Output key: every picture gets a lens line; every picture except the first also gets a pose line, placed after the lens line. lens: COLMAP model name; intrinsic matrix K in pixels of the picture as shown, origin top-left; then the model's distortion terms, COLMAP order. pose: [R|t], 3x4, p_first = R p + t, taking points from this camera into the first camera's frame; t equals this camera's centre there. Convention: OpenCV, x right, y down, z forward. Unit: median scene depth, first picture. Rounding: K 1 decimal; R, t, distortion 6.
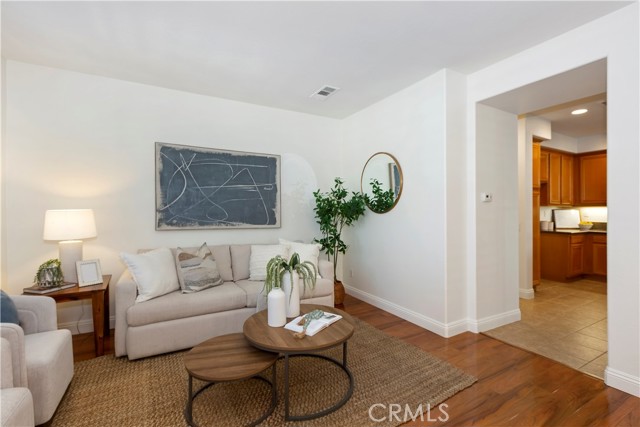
lens RADIAL K [[287.4, 0, 321.0], [0, 287.4, 211.5], [0, 0, 1]] dist [-0.000045, 0.000256]
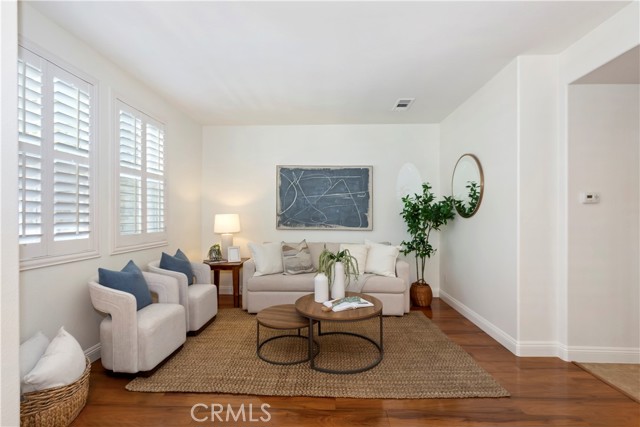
lens RADIAL K [[284.9, 0, 320.5], [0, 284.9, 215.9], [0, 0, 1]] dist [0.000537, 0.000196]
pose [[0.857967, 0.000962, -0.513703, 0.336211], [-0.003430, 0.999987, -0.003856, 0.006570], [0.513693, 0.005071, 0.857959, -0.075463]]
